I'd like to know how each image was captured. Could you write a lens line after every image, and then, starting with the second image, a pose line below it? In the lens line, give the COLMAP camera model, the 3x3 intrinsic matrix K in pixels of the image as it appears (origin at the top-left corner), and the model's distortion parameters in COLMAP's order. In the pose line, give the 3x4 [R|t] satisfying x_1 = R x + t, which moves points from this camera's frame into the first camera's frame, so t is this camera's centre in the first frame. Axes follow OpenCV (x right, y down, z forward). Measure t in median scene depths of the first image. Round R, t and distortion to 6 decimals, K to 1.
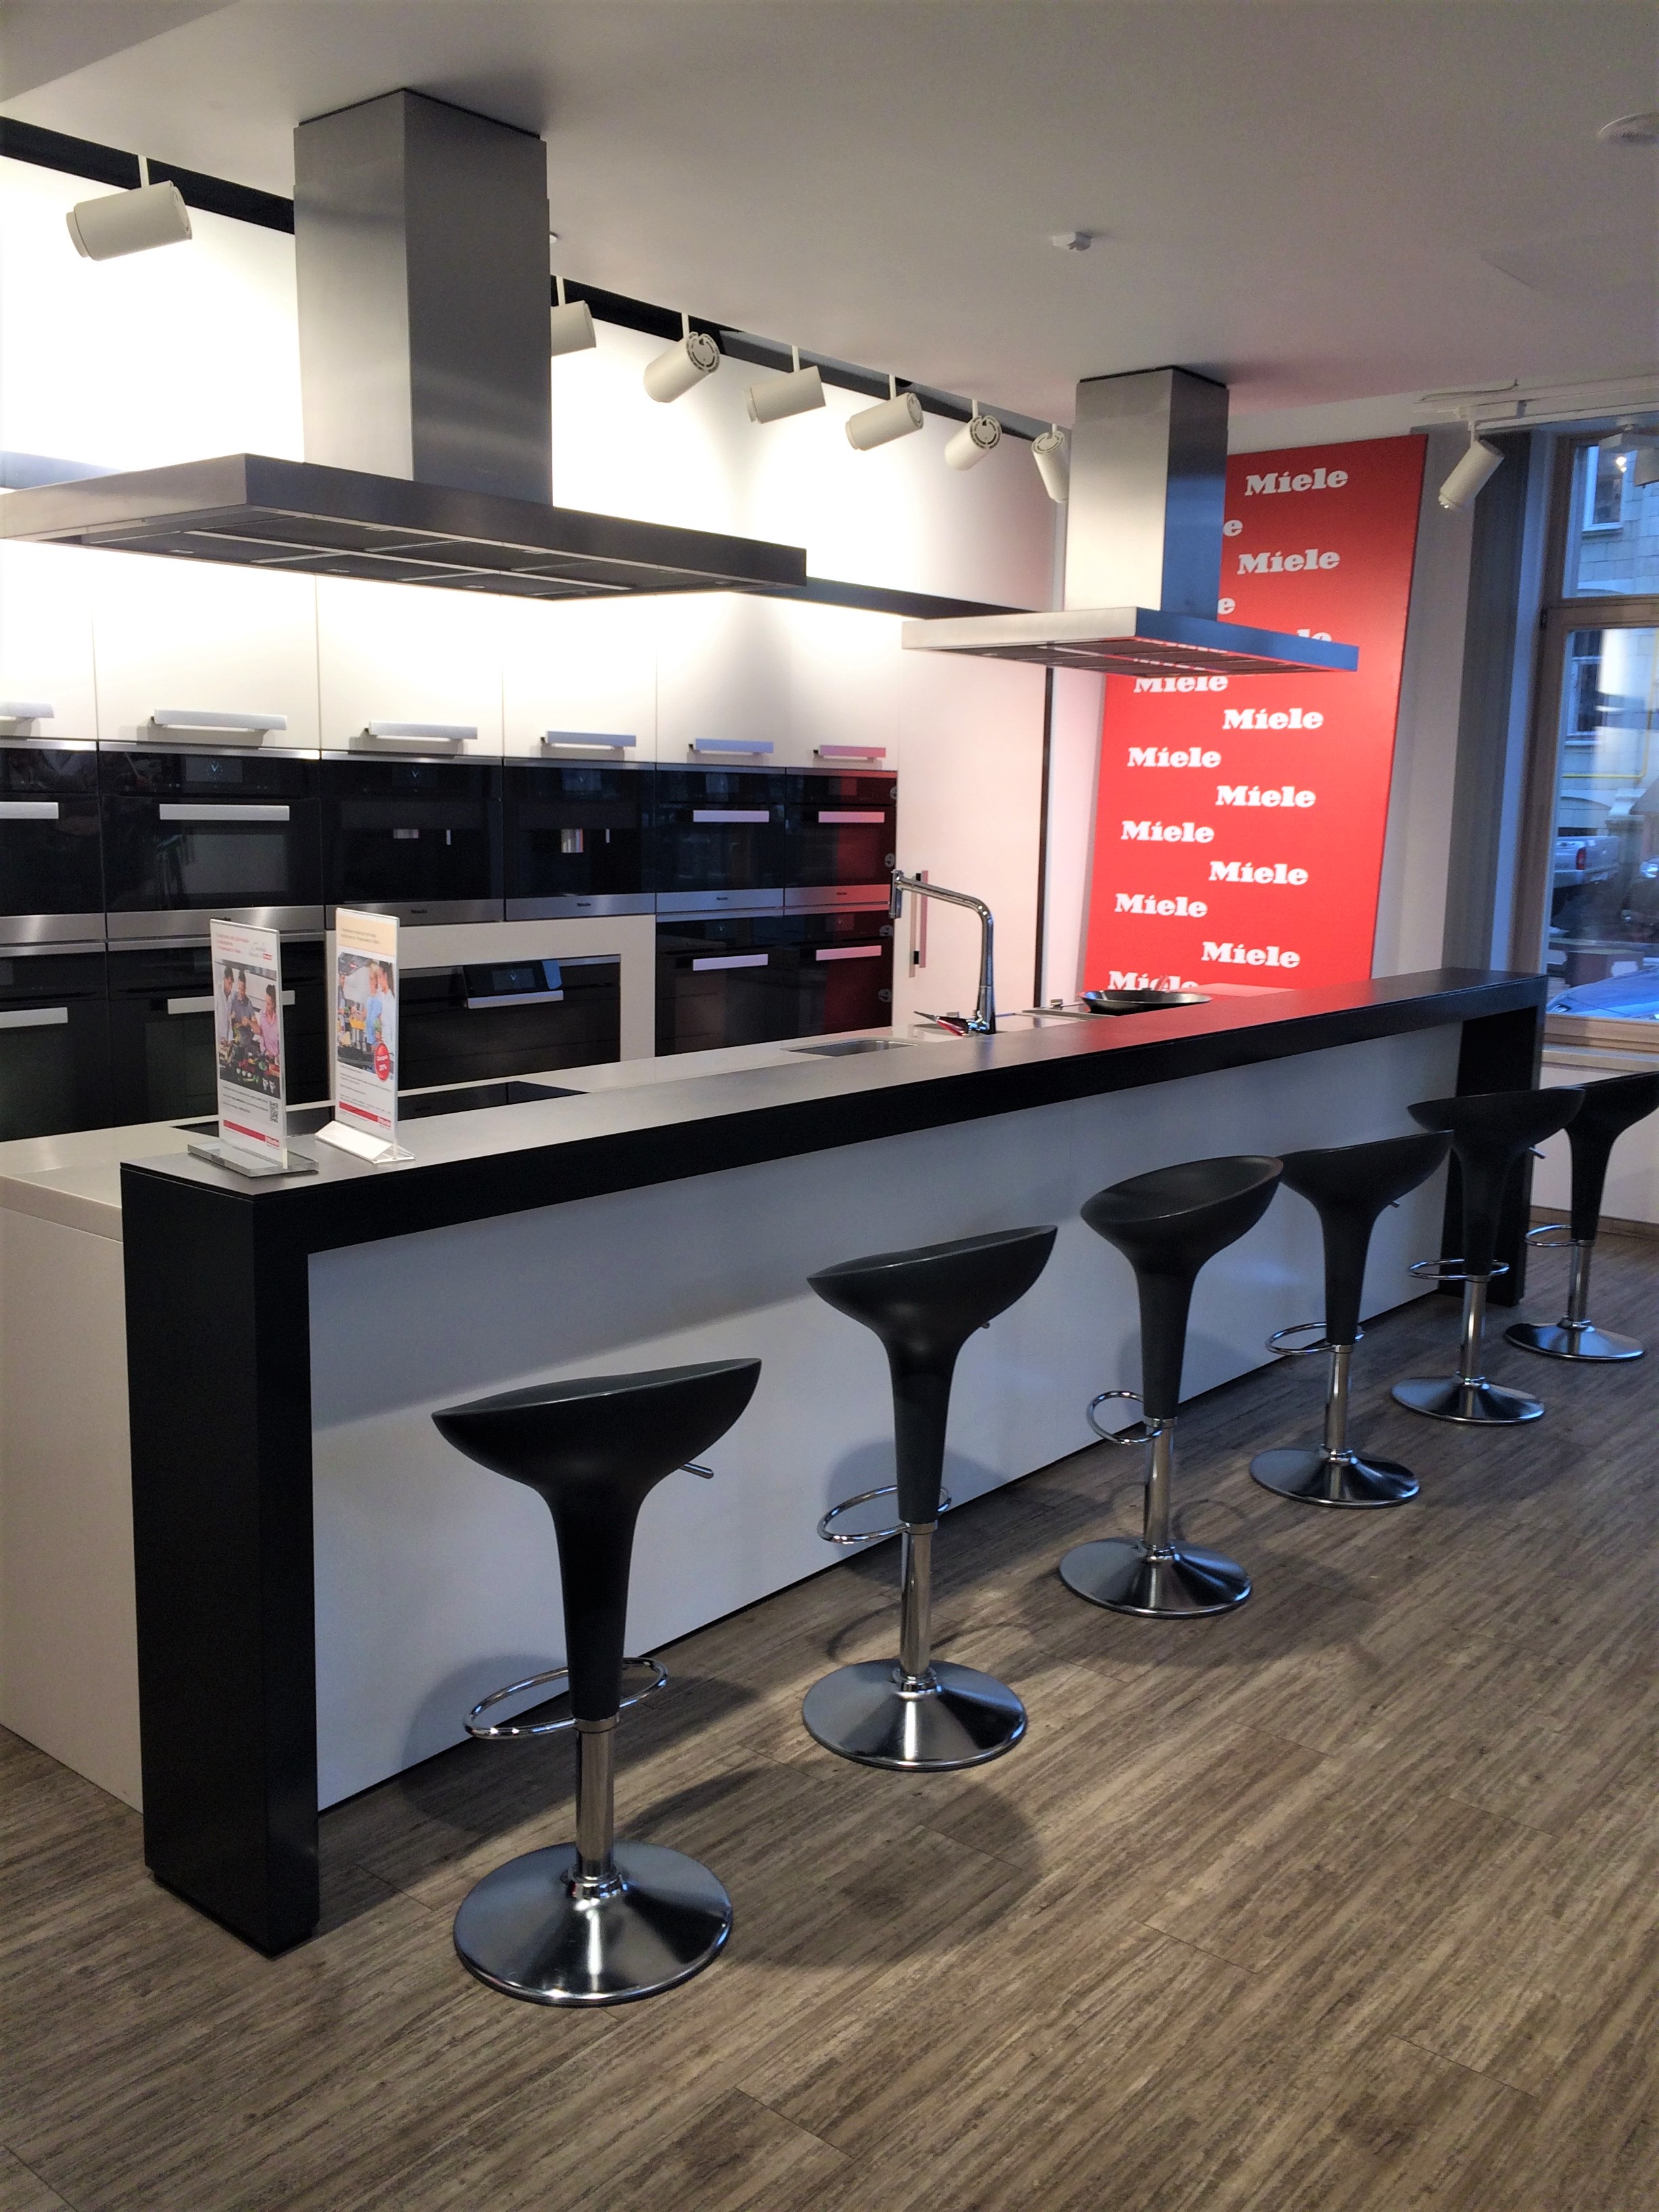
lens RADIAL K [[1901.9, 0, 826.6], [0, 1901.9, 1114.3], [0, 0, 1]] dist [0.059936, -0.082817]
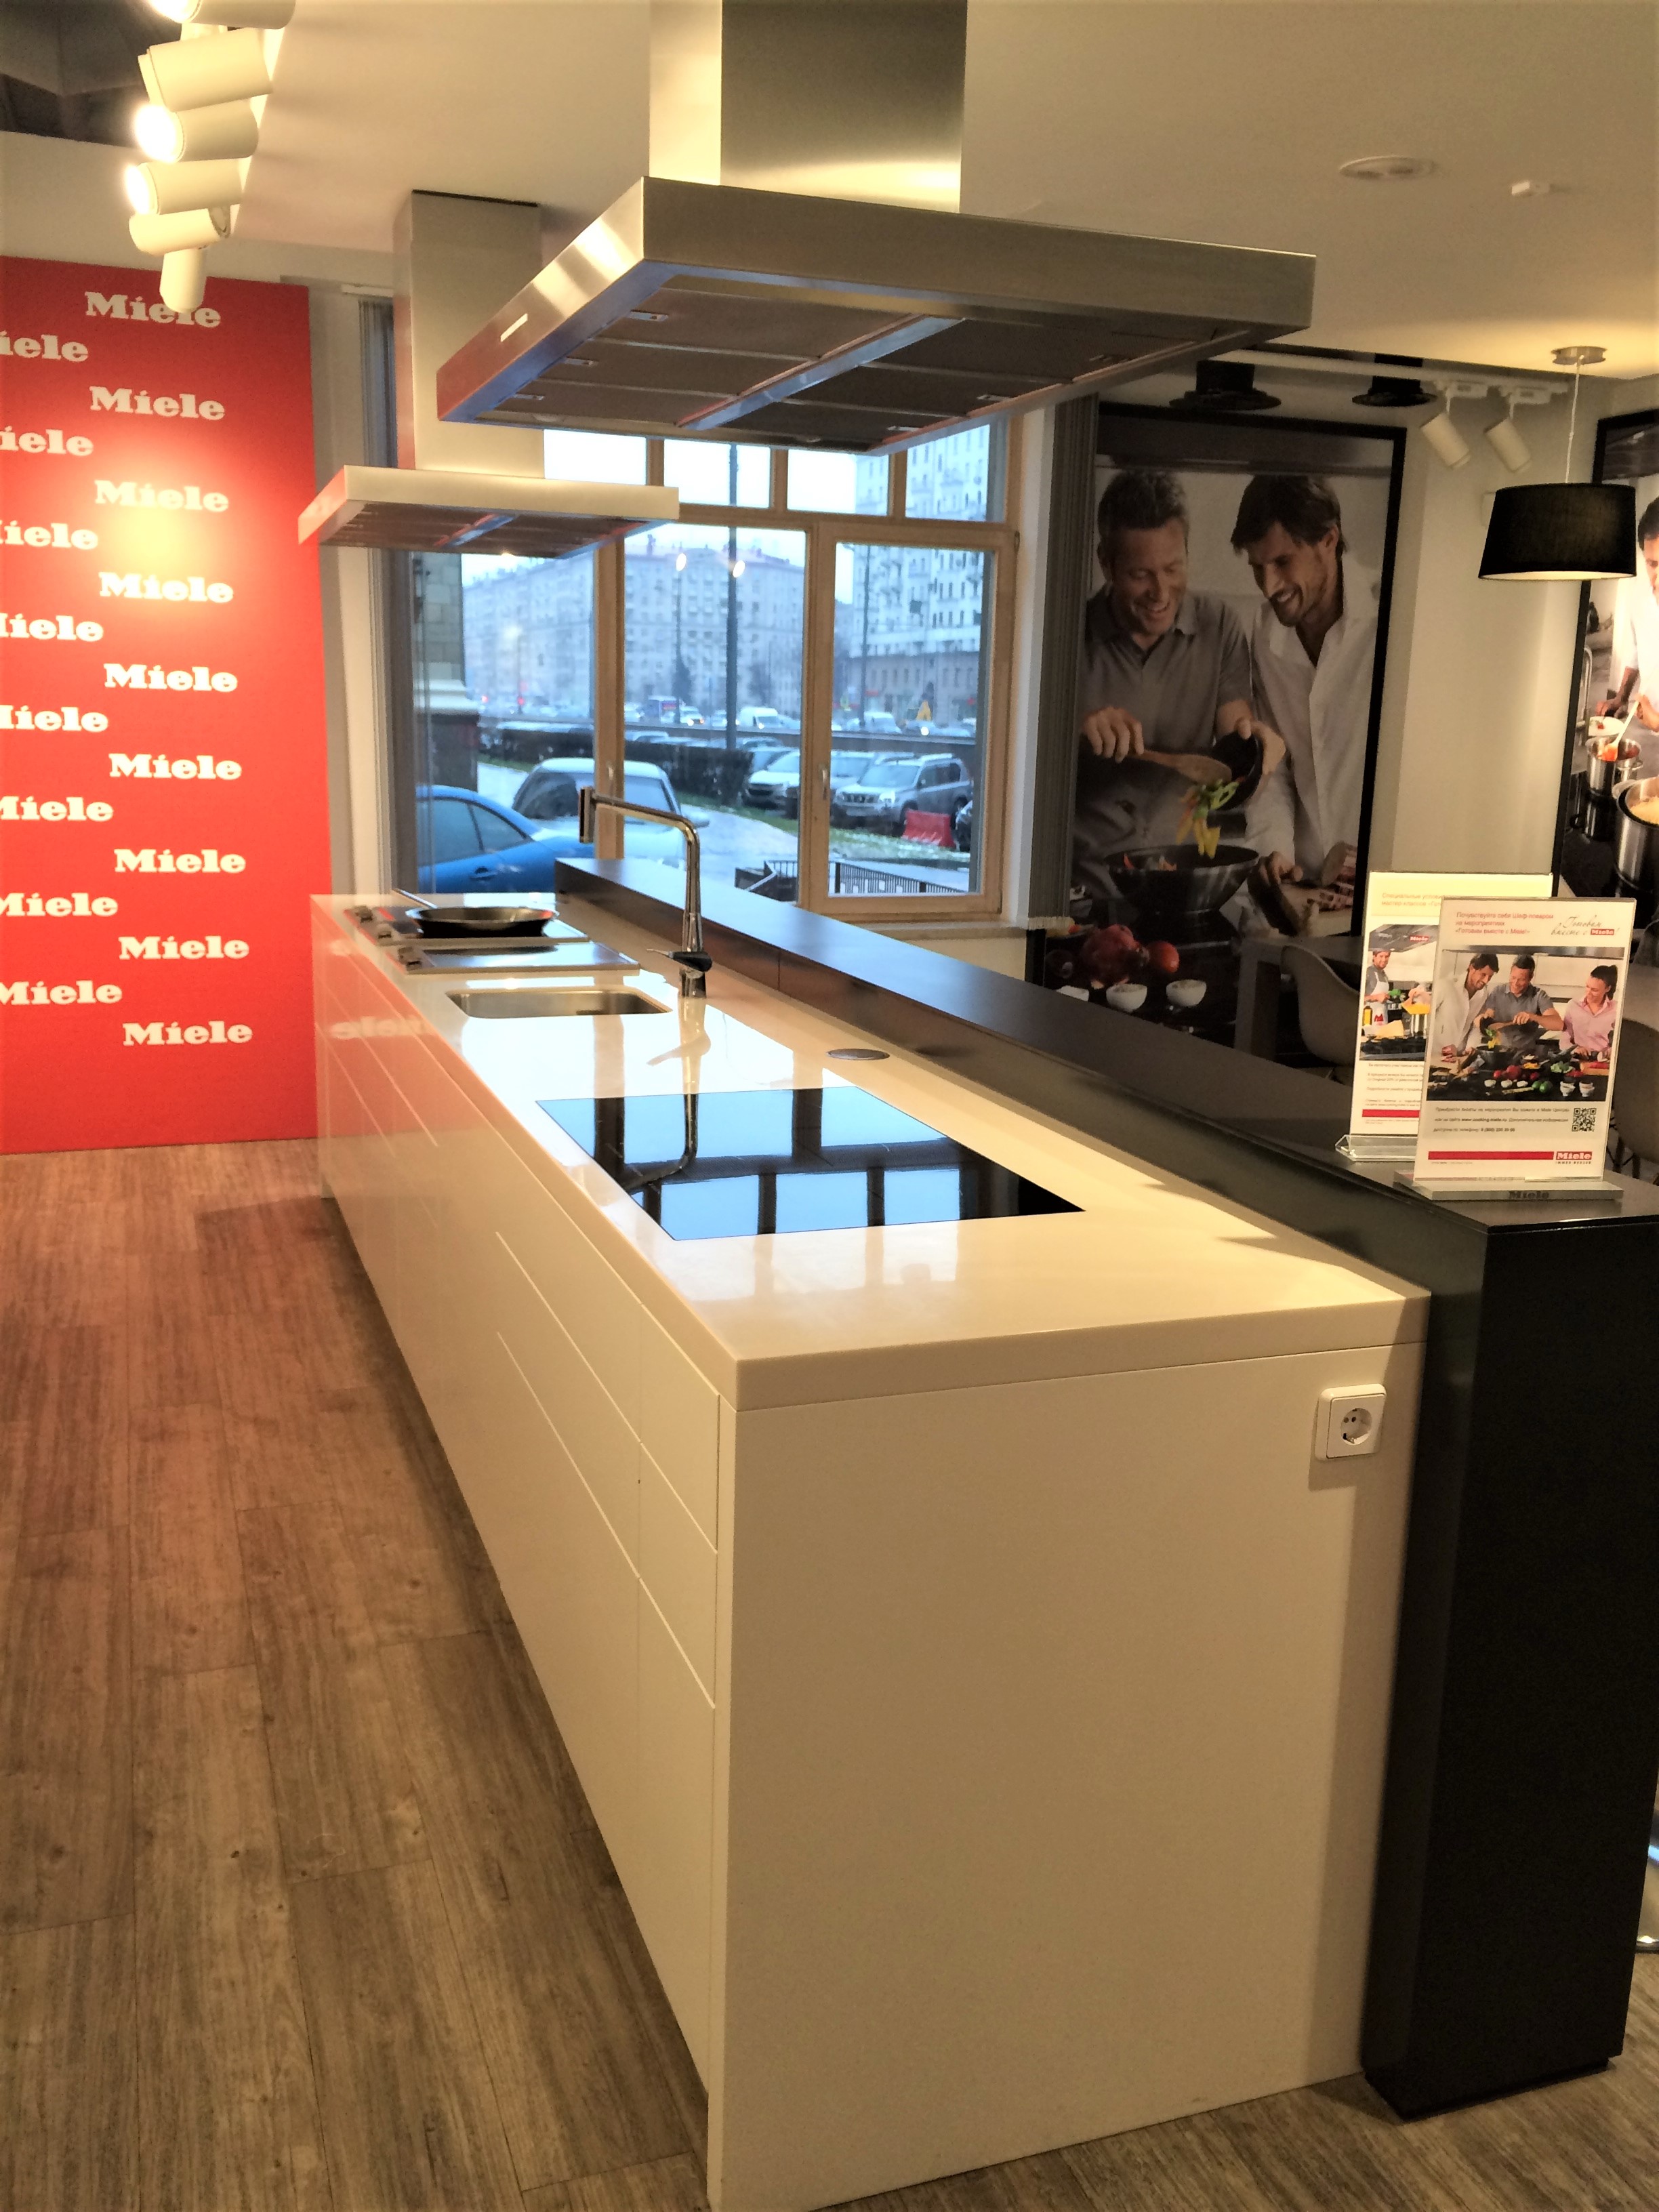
lens RADIAL K [[1901.9, 0, 842.2], [0, 1901.9, 1122.9], [0, 0, 1]] dist [0.059936, -0.082817]
pose [[0.503475, -0.189361, 0.843004, -0.498583], [0.126367, 0.981334, 0.144962, -0.069547], [-0.854719, 0.033543, 0.518006, 0.366904]]
